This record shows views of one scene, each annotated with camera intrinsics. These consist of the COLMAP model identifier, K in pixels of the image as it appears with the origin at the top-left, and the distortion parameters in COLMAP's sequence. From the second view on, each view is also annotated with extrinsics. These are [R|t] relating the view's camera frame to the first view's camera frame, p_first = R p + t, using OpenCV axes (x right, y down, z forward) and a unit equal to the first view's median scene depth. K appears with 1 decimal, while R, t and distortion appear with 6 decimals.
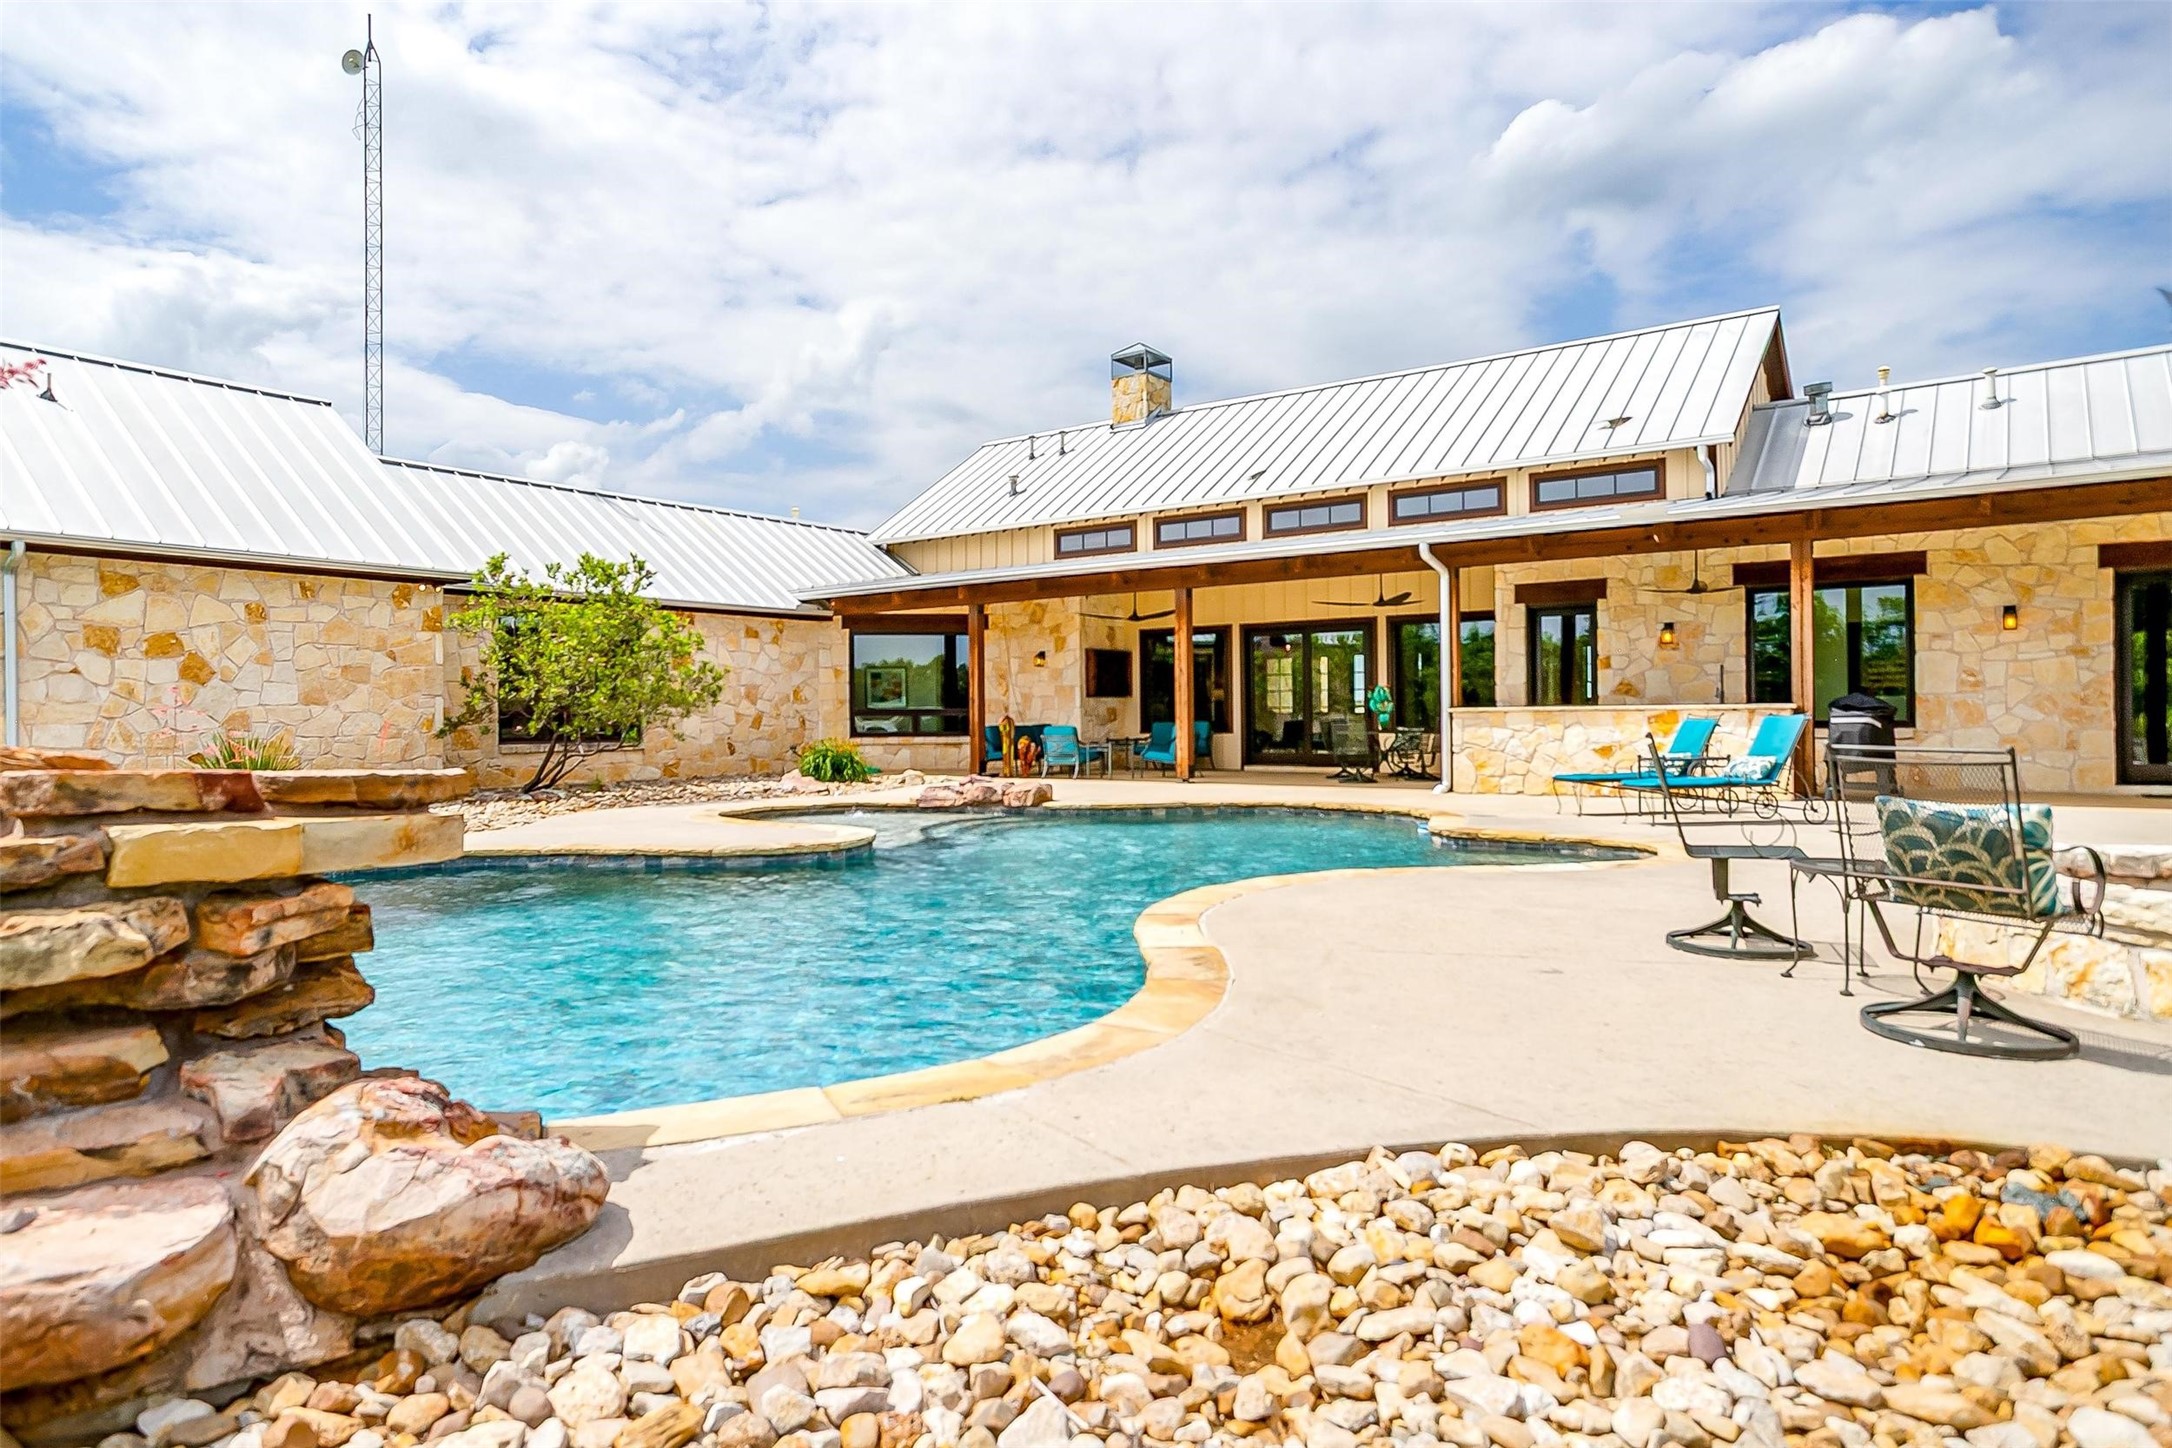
lens RADIAL K [[1250.6, 0, 1085.8], [0, 1250.6, 716.4], [0, 0, 1]] dist [-0.004856, 0.007922]
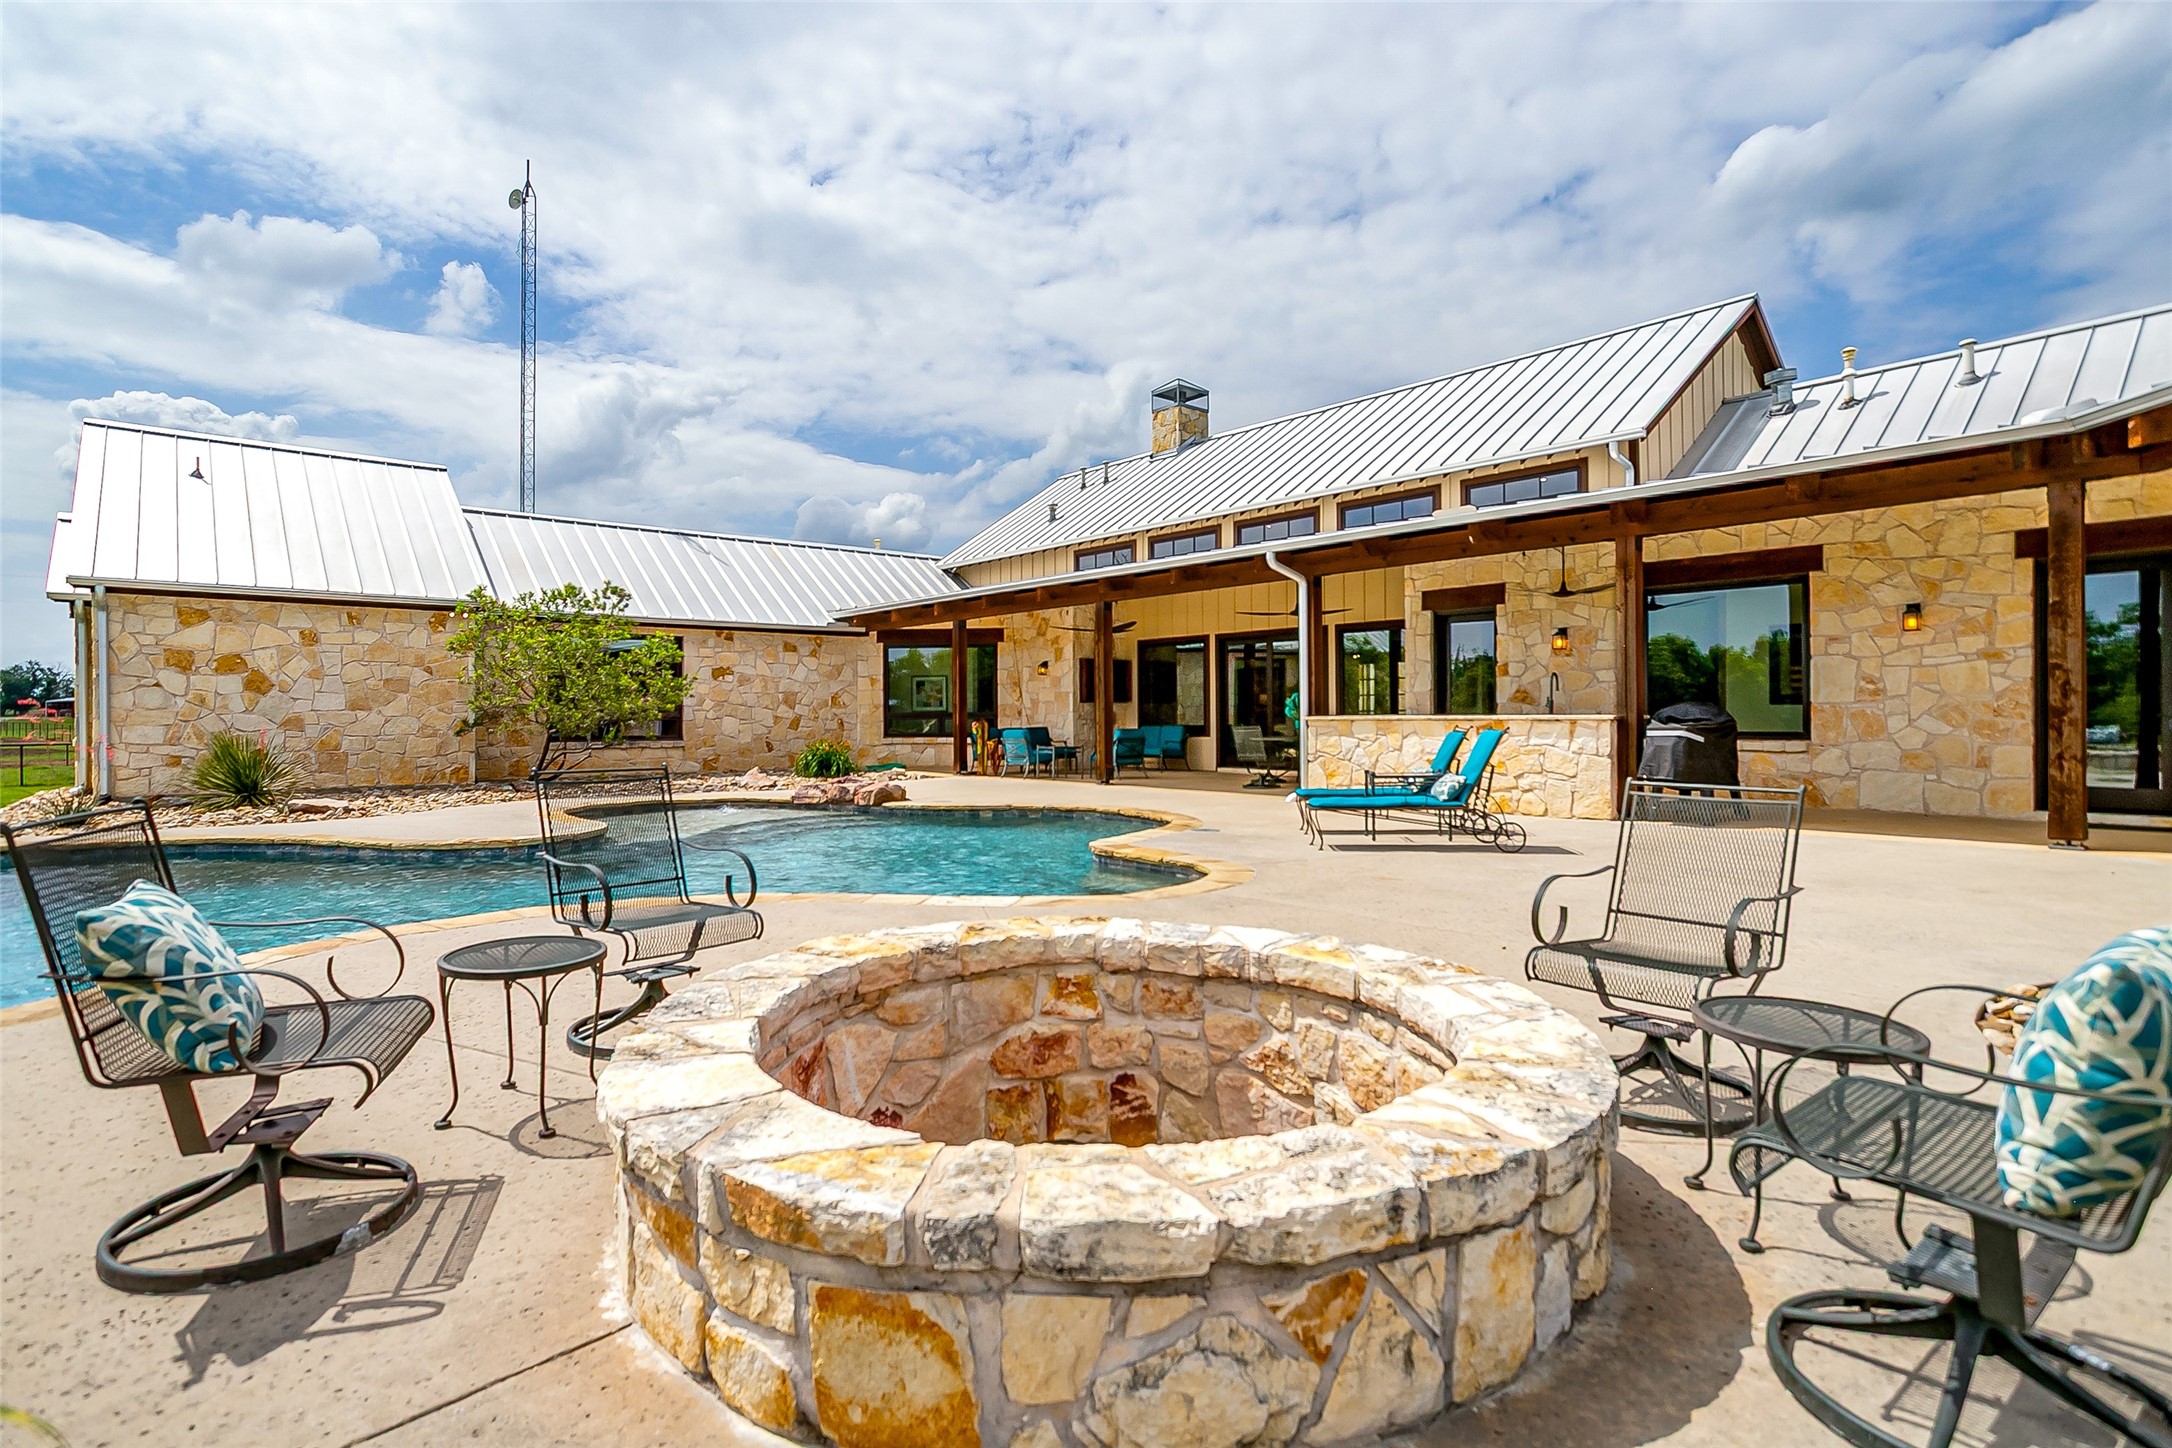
lens RADIAL K [[1070.1, 0, 1087.7], [0, 1070.1, 726.1], [0, 0, 1]] dist [-0.019792, 0.010090]
pose [[0.973918, 0.006212, -0.226813, 0.214788], [-0.003737, 0.999929, 0.011339, -0.005284], [0.226868, -0.010196, 0.973872, 0.084450]]
